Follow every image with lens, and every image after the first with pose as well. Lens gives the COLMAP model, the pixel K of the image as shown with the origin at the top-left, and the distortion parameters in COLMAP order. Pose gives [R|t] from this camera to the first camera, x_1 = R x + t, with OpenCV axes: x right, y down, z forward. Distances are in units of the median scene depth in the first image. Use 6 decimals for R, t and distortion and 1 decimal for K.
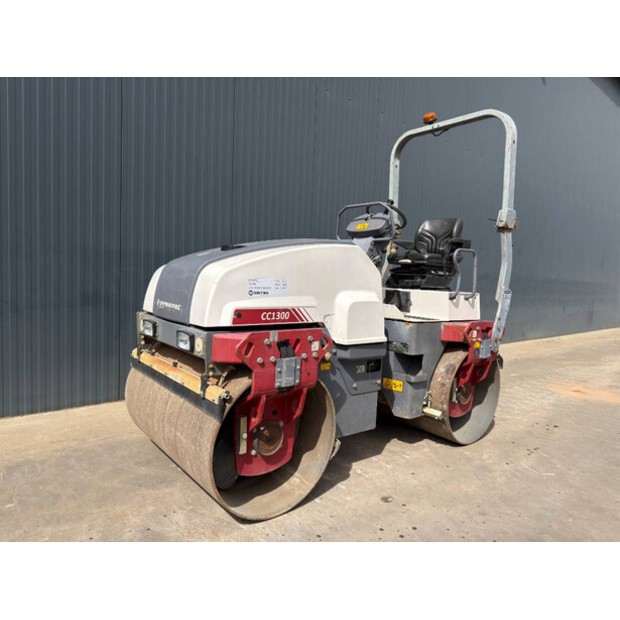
lens RADIAL K [[433.0, 0, 307.7], [0, 433.0, 308.8], [0, 0, 1]] dist [0.115522, -0.210431]
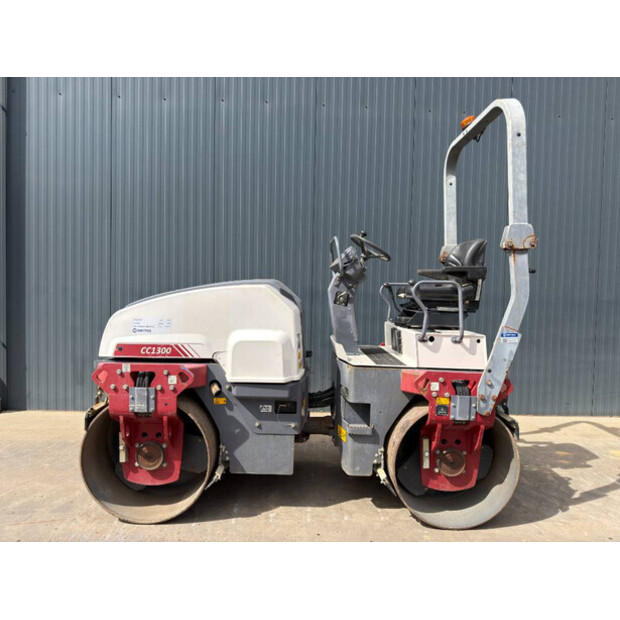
lens RADIAL K [[433.0, 0, 307.7], [0, 433.0, 308.8], [0, 0, 1]] dist [0.115522, -0.210431]
pose [[0.786596, -0.004268, -0.617454, 0.809506], [-0.034201, 0.998140, -0.050468, -0.041843], [0.616521, 0.060815, 0.784986, 0.260911]]
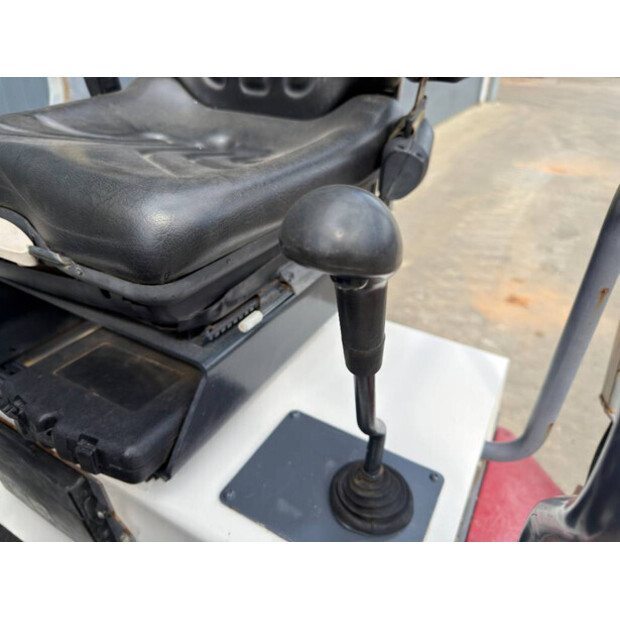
lens RADIAL K [[433.0, 0, 307.7], [0, 433.0, 308.8], [0, 0, 1]] dist [0.115522, -0.210431]
pose [[0.929183, -0.206213, 0.306748, 0.342119], [0.036637, 0.877200, 0.478725, -0.186287], [-0.367799, -0.433585, 0.822635, 1.156319]]
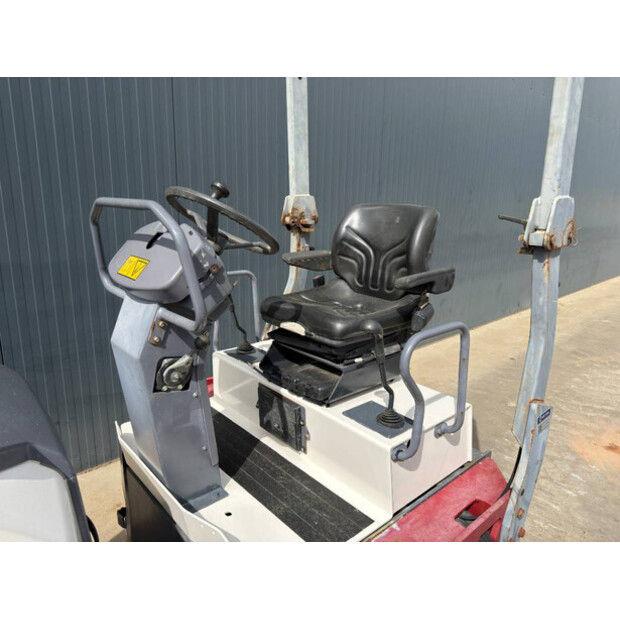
lens RADIAL K [[433.0, 0, 307.7], [0, 433.0, 308.8], [0, 0, 1]] dist [0.115522, -0.210431]
pose [[0.998811, -0.031344, 0.037336, 0.293433], [0.024877, 0.986382, 0.162576, -0.251615], [-0.041923, -0.161454, 0.985989, 0.801903]]
